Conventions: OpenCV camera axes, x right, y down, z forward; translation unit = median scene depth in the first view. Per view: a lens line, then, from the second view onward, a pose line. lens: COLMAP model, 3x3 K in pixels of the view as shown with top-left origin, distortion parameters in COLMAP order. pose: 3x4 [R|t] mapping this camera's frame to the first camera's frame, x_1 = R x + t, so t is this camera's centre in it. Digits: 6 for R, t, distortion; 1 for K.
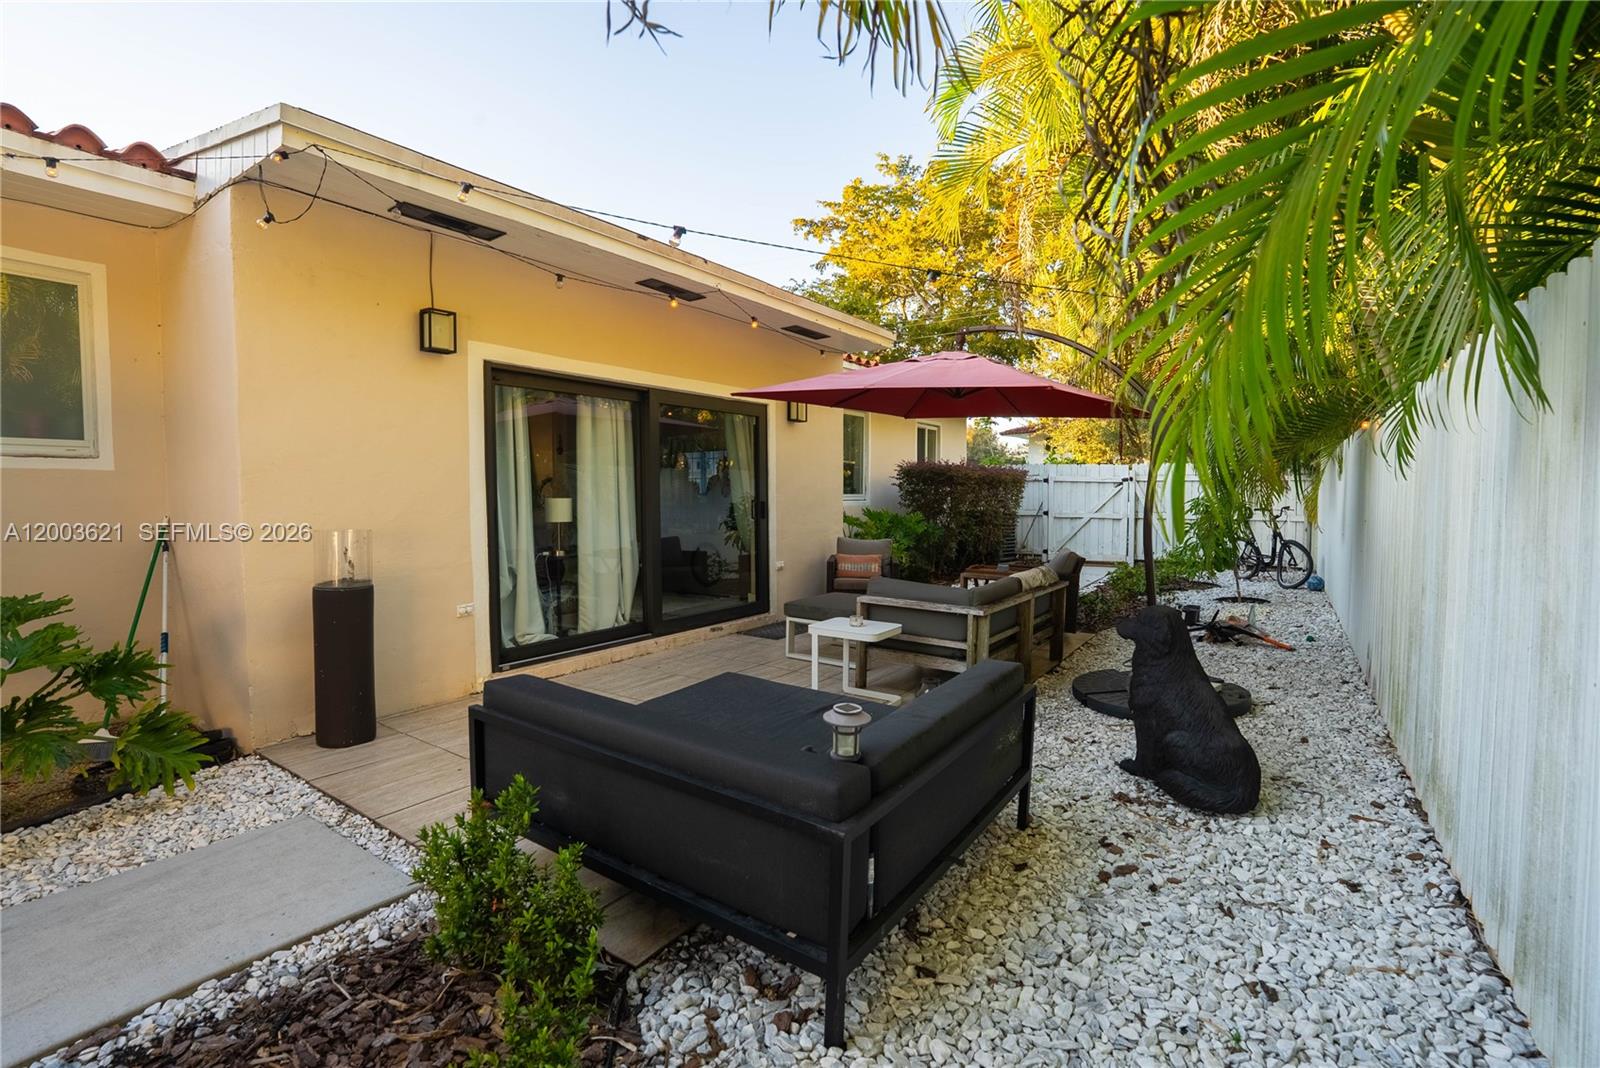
lens RADIAL K [[761.0, 0, 804.8], [0, 761.0, 530.6], [0, 0, 1]] dist [-0.068025, 0.023732]
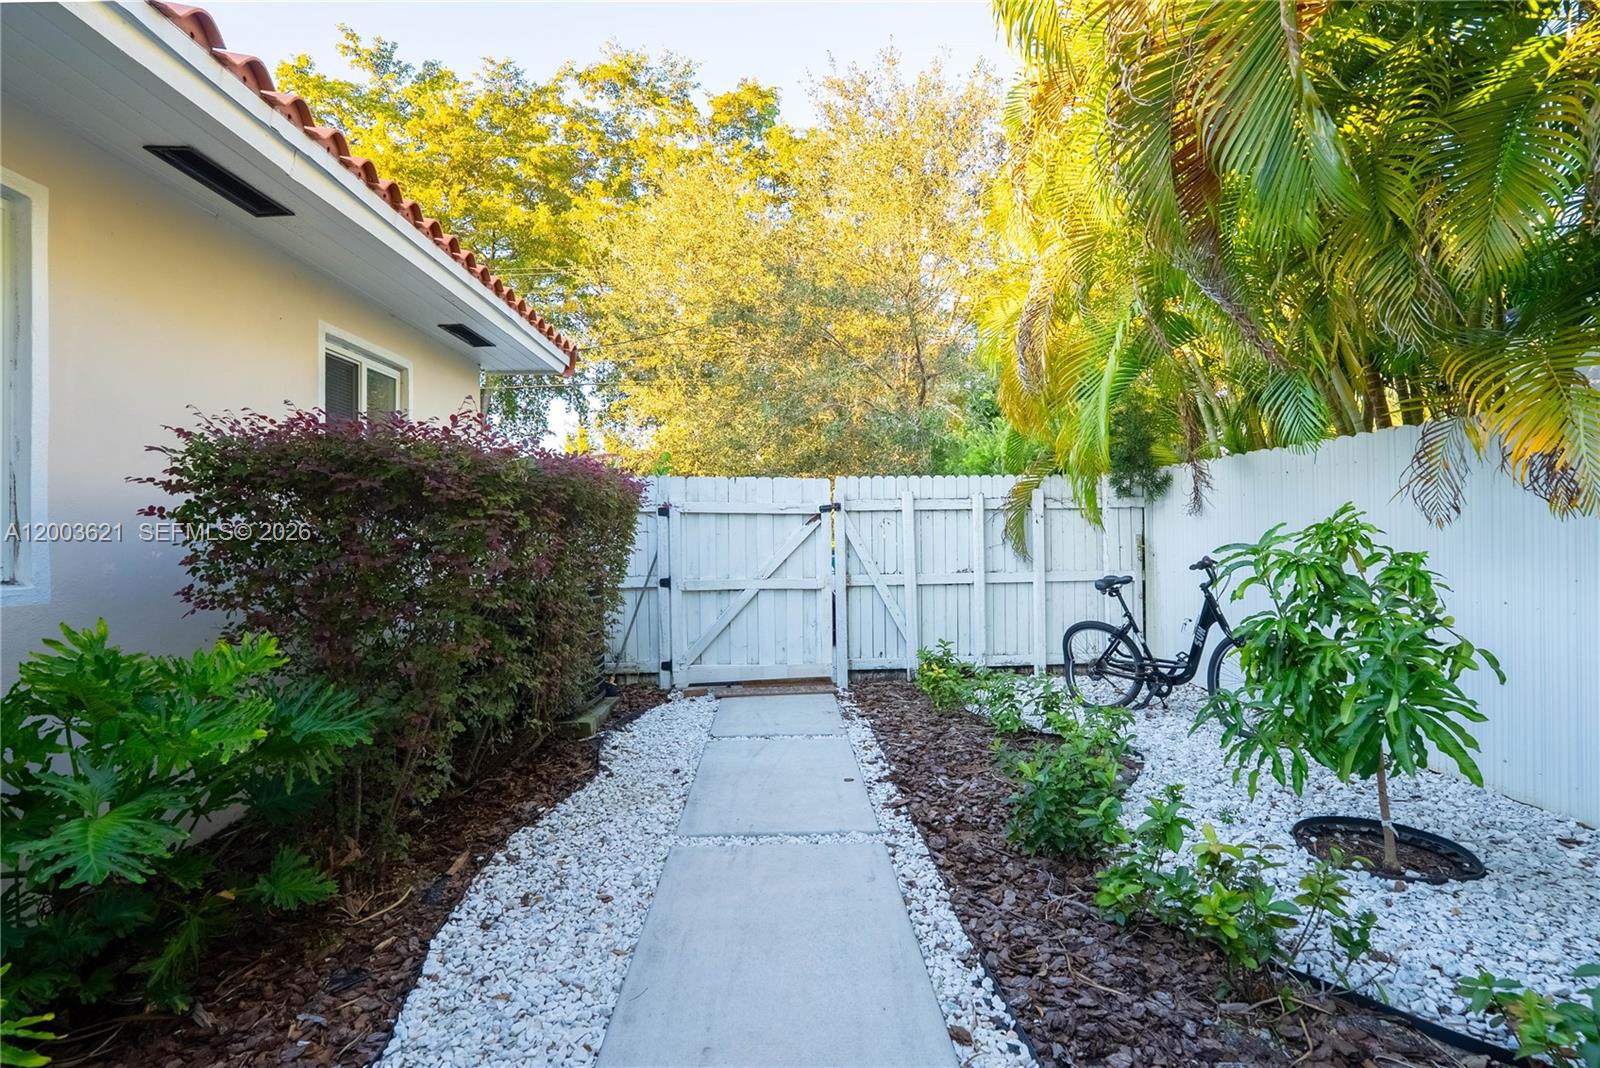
lens RADIAL K [[761.0, 0, 800.1], [0, 761.0, 554.1], [0, 0, 1]] dist [-0.068025, 0.023732]
pose [[0.825455, -0.025873, 0.563874, 0.238499], [0.043765, 0.998875, -0.018235, -0.053175], [-0.562768, 0.039731, 0.825659, 1.073669]]
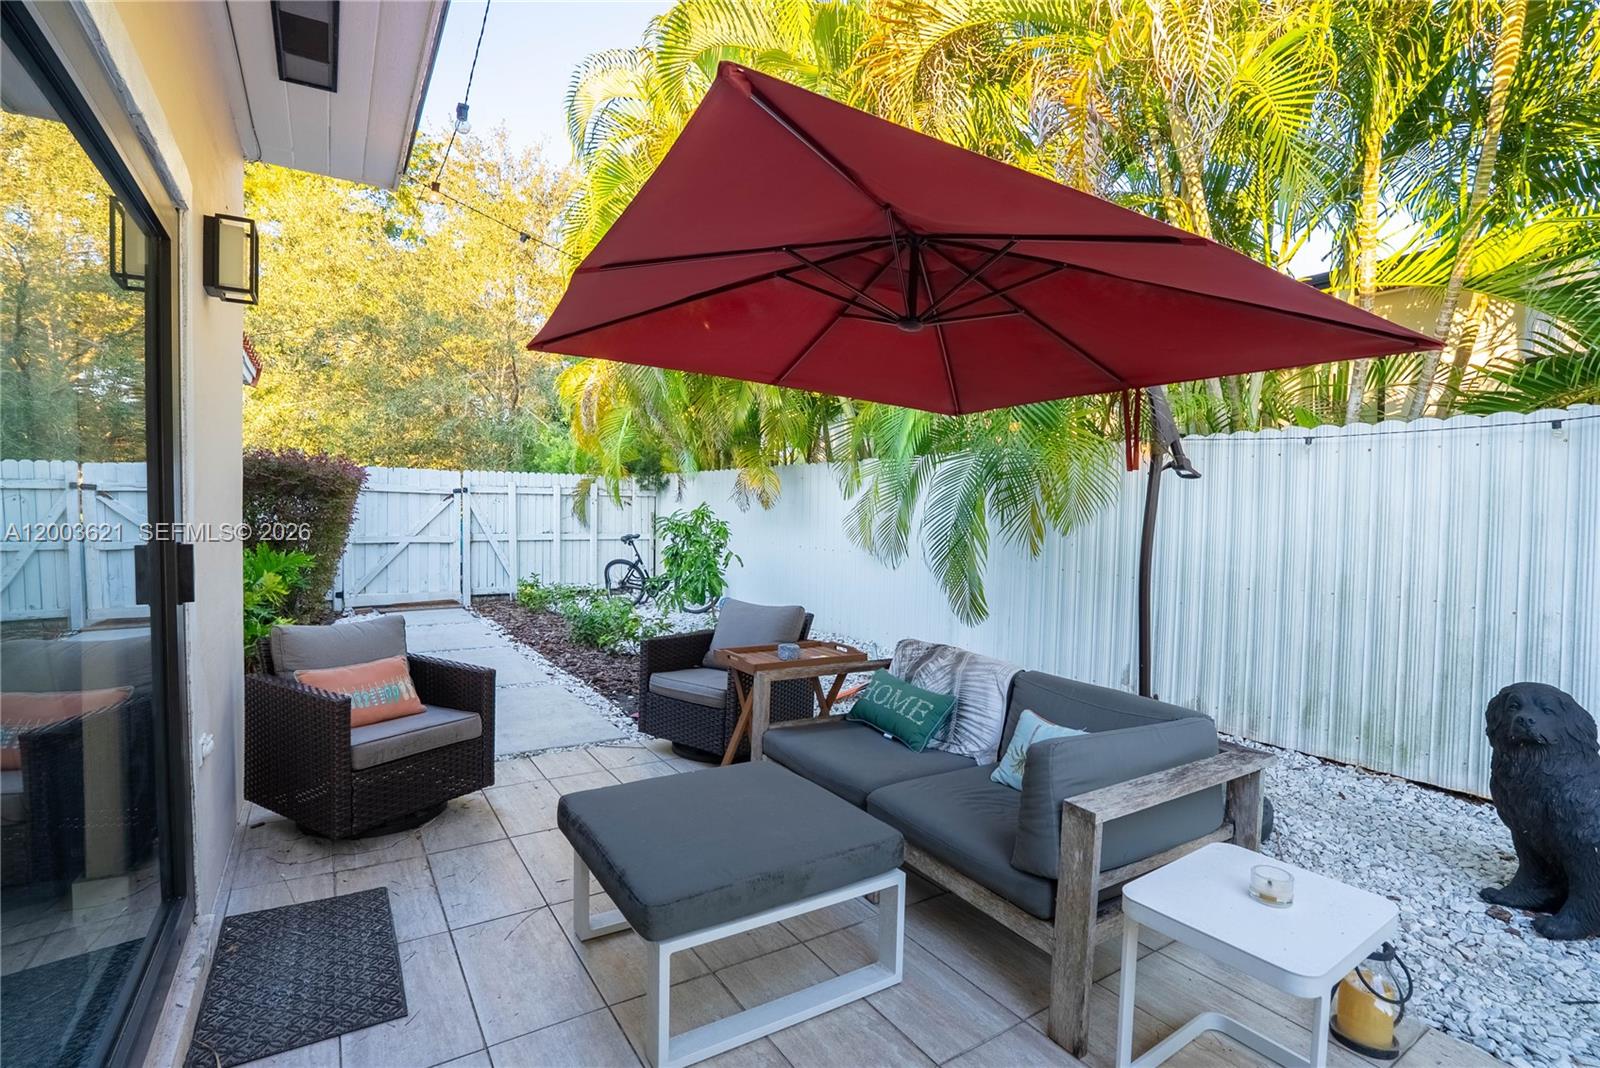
lens RADIAL K [[761.0, 0, 805.4], [0, 761.0, 511.1], [0, 0, 1]] dist [-0.068025, 0.023732]
pose [[0.412011, 0.004309, 0.911169, -0.206616], [0.035977, 0.999132, -0.020993, -0.033878], [-0.910468, 0.041430, 0.411499, 0.662525]]
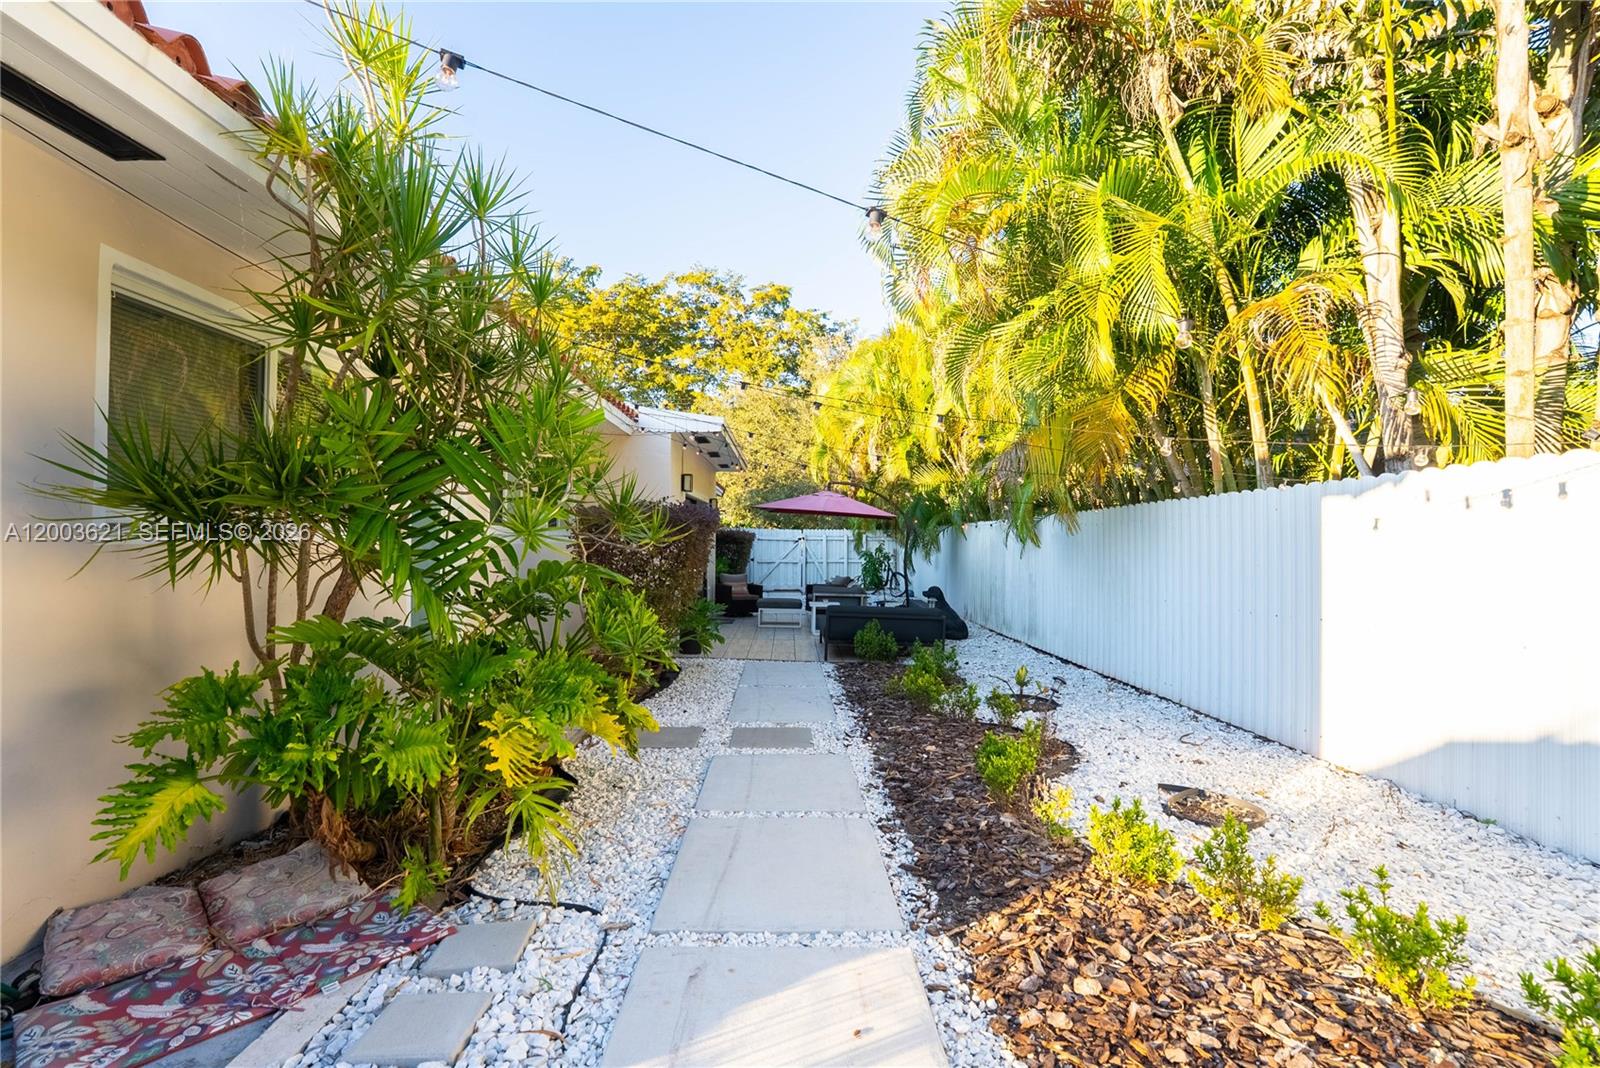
lens RADIAL K [[761.0, 0, 829.3], [0, 761.0, 538.8], [0, 0, 1]] dist [-0.068025, 0.023732]
pose [[0.806698, 0.008510, 0.590903, -0.910276], [0.021847, 0.998783, -0.044209, 0.013040], [-0.590561, 0.048572, 0.805530, -0.690402]]
